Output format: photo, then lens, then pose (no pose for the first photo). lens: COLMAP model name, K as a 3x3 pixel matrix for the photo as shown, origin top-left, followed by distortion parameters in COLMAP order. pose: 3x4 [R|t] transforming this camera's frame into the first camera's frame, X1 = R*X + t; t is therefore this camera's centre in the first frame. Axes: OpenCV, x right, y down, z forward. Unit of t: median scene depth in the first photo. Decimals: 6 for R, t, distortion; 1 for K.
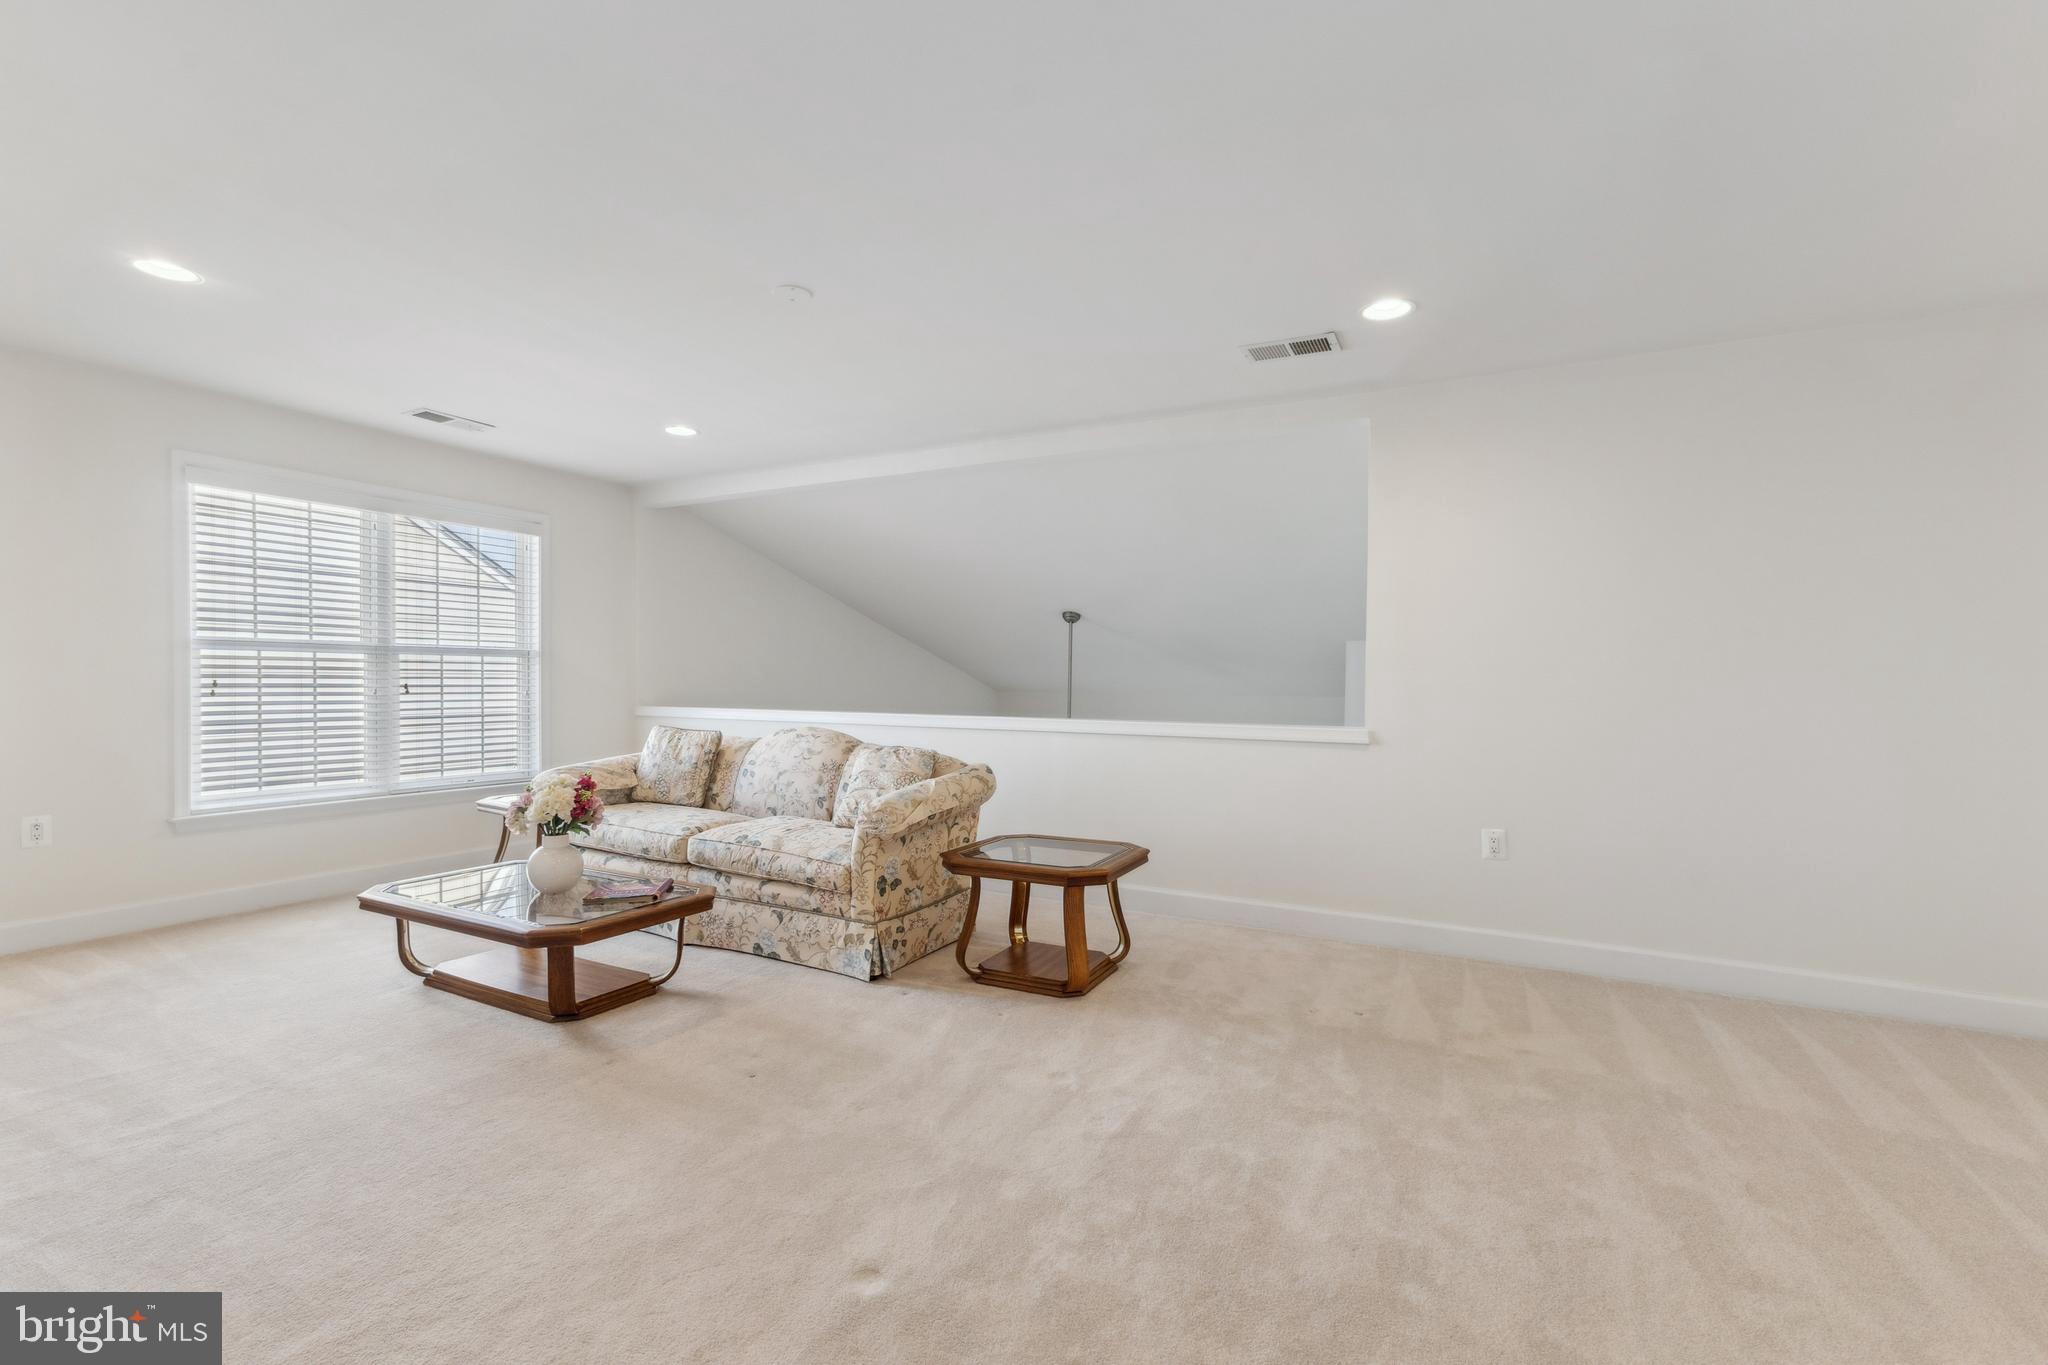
lens RADIAL K [[904.6, 0, 1024.0], [0, 904.6, 682.5], [0, 0, 1]] dist [0.000046, -0.000081]
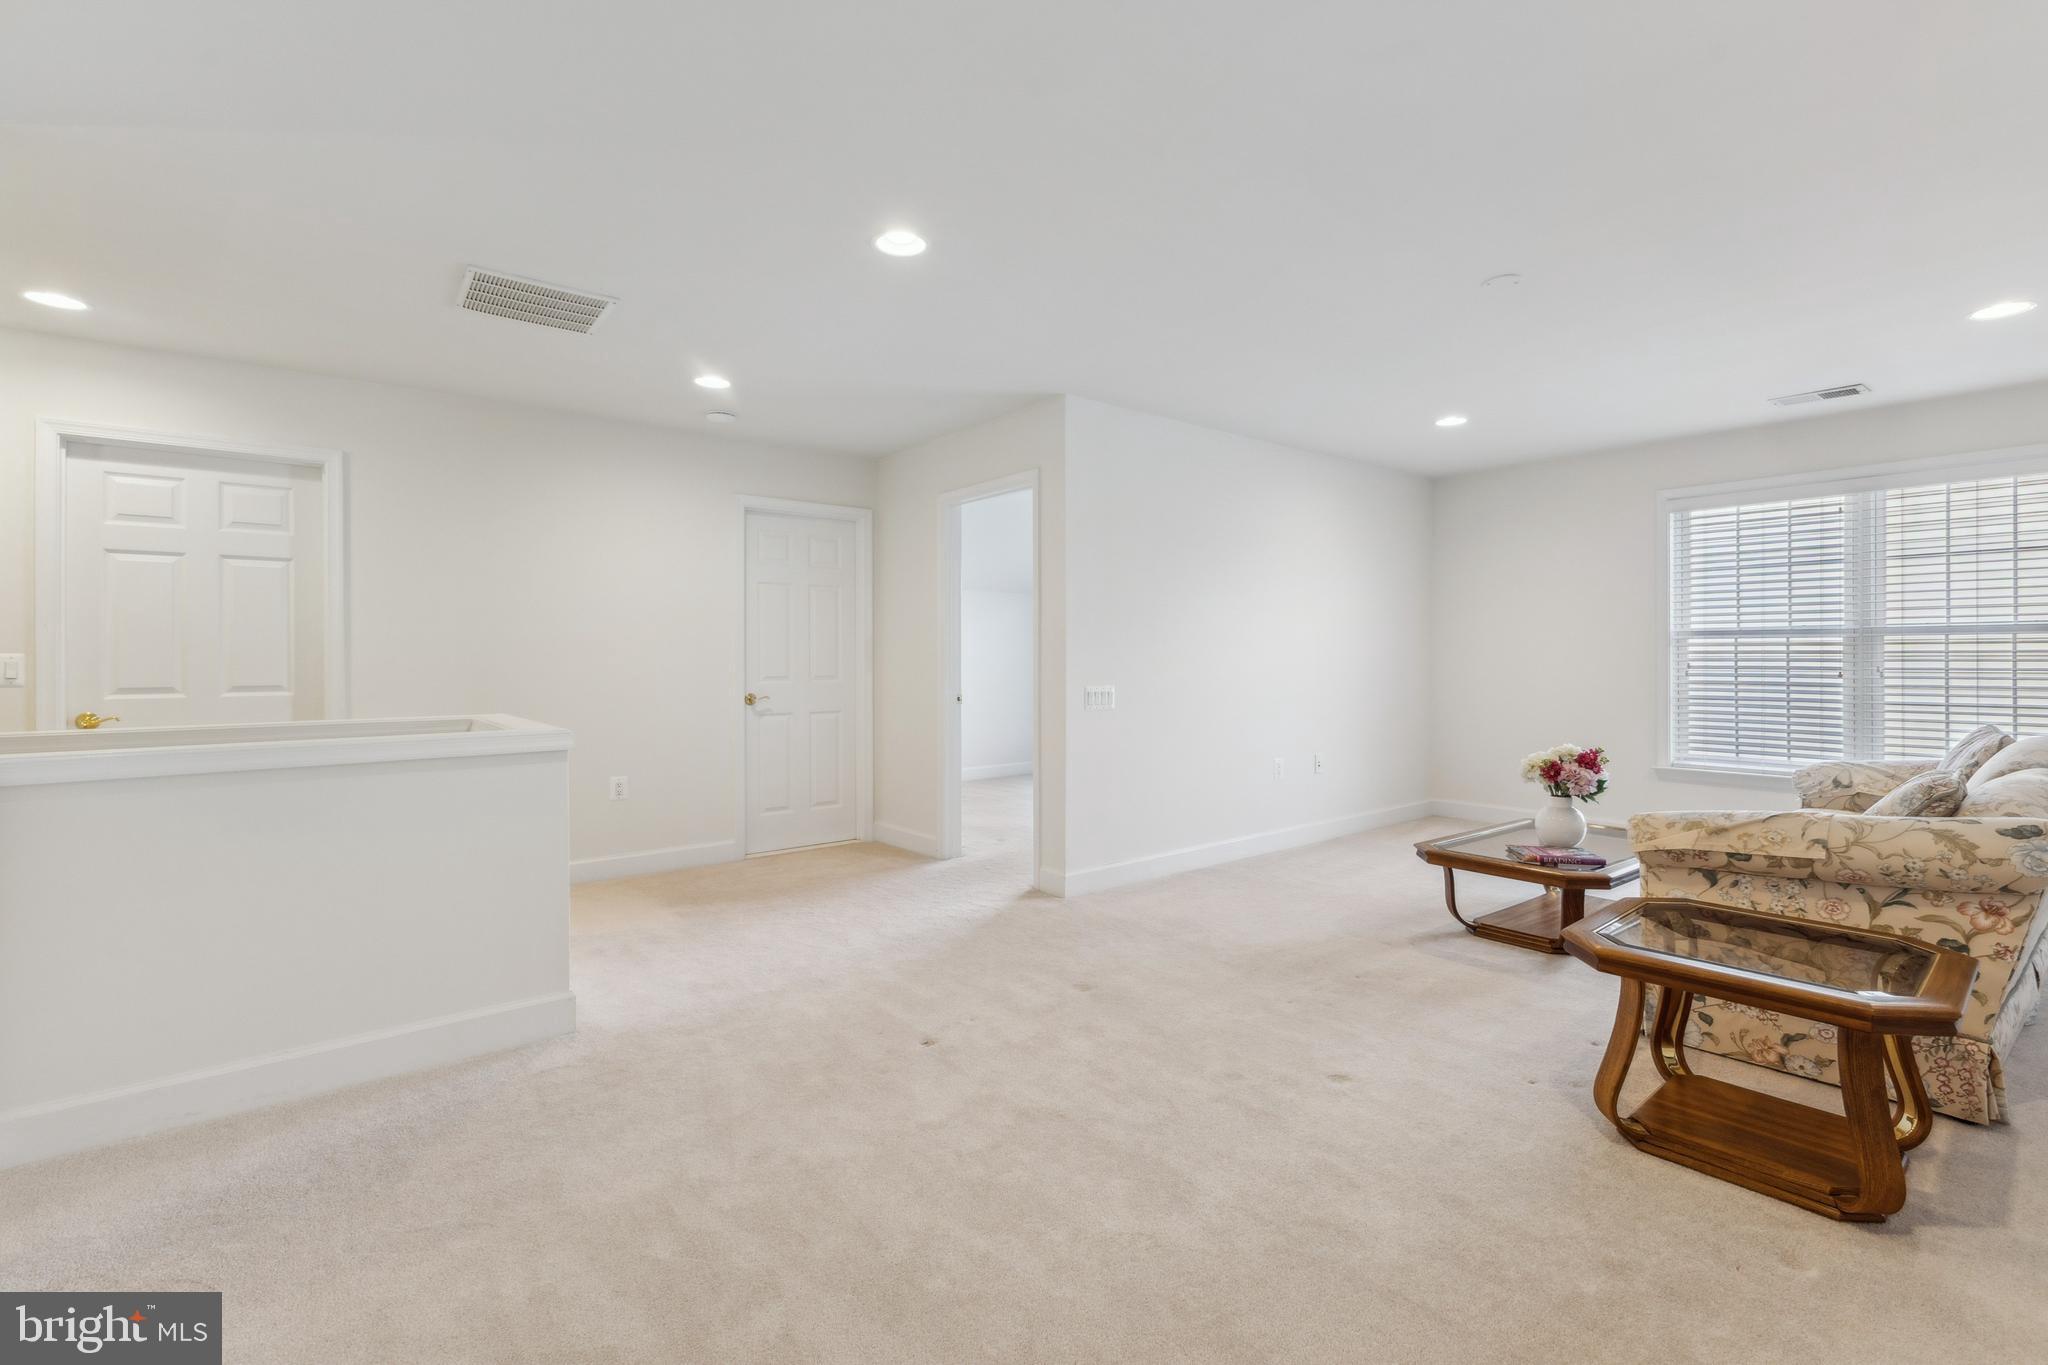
lens RADIAL K [[882.4, 0, 1031.0], [0, 882.4, 655.7], [0, 0, 1]] dist [-0.001131, -0.000197]
pose [[-0.379946, -0.010766, -0.924946, 0.649220], [-0.005926, 0.999940, -0.009205, 0.004201], [0.924990, 0.001984, -0.379987, 0.674630]]
